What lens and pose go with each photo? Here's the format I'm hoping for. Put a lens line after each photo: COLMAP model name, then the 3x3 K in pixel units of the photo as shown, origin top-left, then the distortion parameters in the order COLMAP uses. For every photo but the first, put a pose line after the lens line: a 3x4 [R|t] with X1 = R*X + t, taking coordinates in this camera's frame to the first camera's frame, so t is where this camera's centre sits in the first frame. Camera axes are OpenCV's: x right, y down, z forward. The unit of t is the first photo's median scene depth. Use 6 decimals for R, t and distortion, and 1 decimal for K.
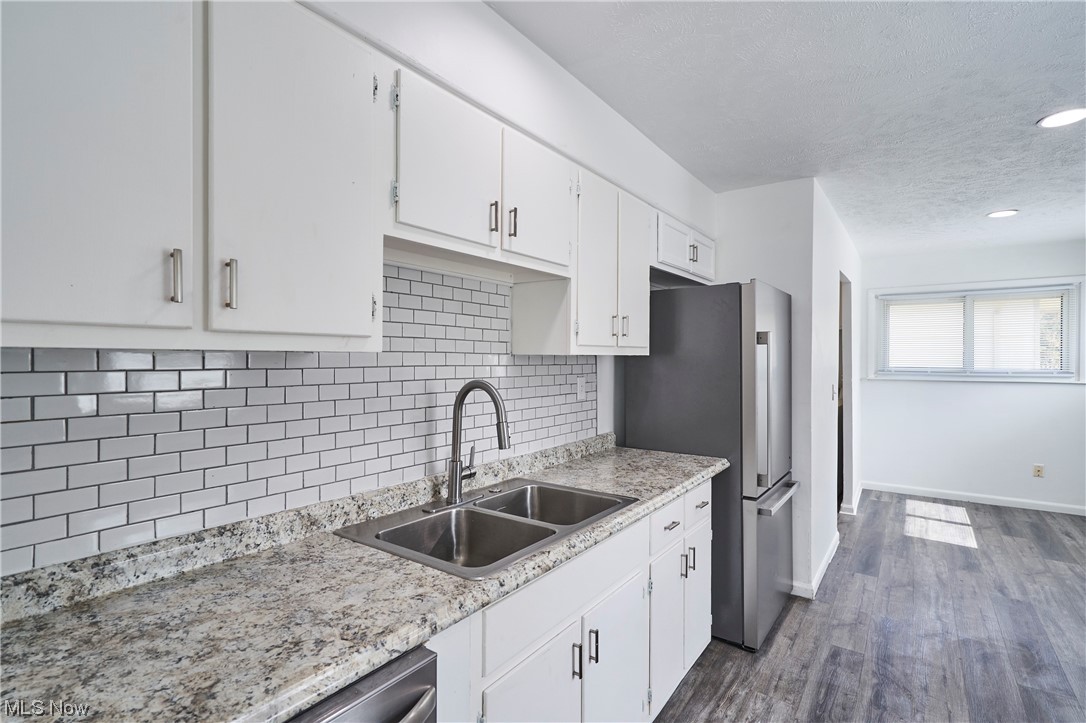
lens RADIAL K [[520.6, 0, 543.0], [0, 520.6, 361.5], [0, 0, 1]] dist [0.001846, 0.000279]
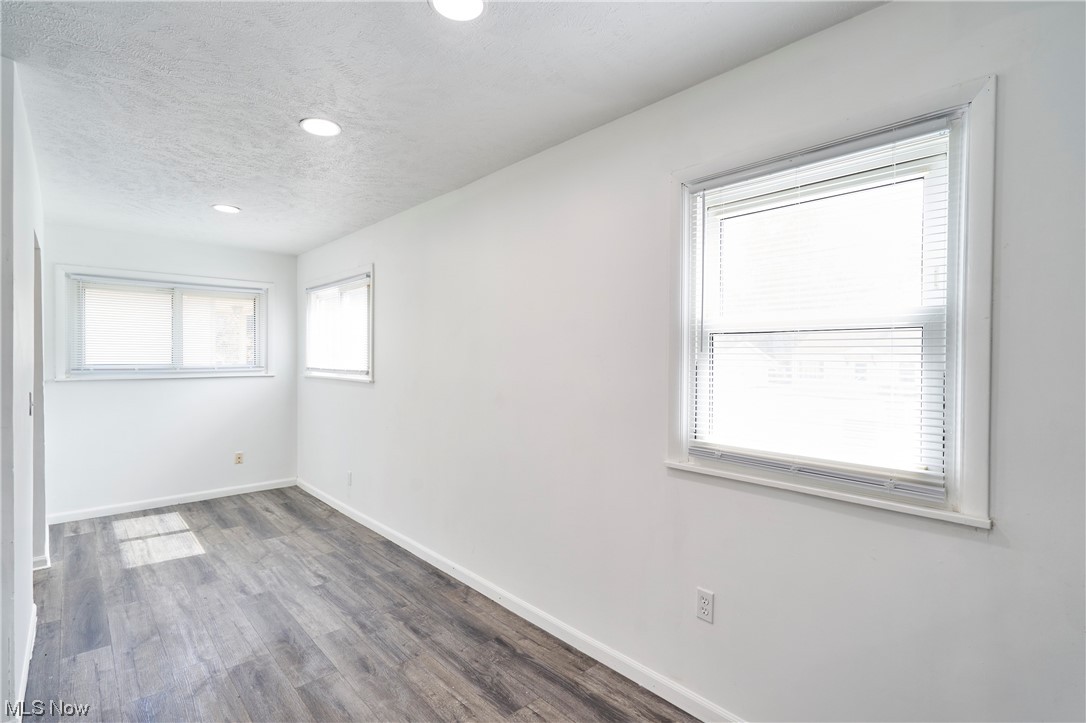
lens RADIAL K [[520.6, 0, 543.0], [0, 520.6, 361.5], [0, 0, 1]] dist [0.001846, 0.000279]
pose [[0.210849, -0.013363, 0.977427, 0.035210], [0.003675, 0.999910, 0.012878, -0.003383], [-0.977512, 0.000876, 0.210879, 0.199224]]
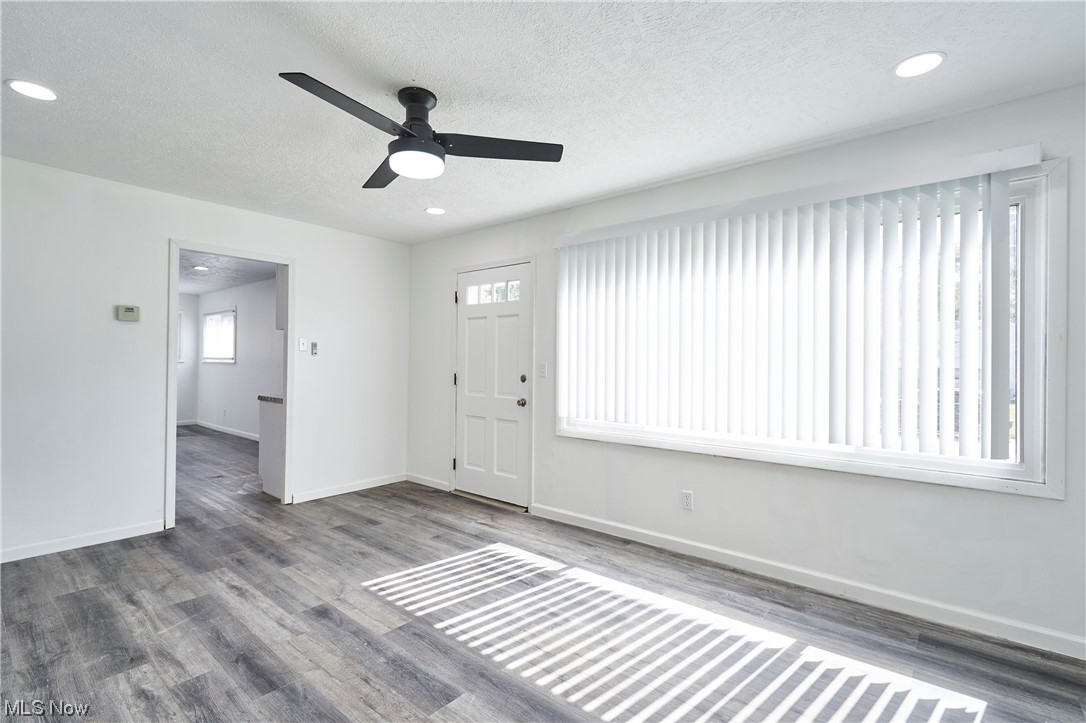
lens RADIAL K [[520.6, 0, 543.0], [0, 520.6, 361.5], [0, 0, 1]] dist [0.001846, 0.000279]
pose [[0.087989, -0.000614, 0.996121, -1.075516], [-0.001287, 0.999999, 0.000730, 0.041360], [-0.996121, -0.001347, 0.087988, -0.724665]]
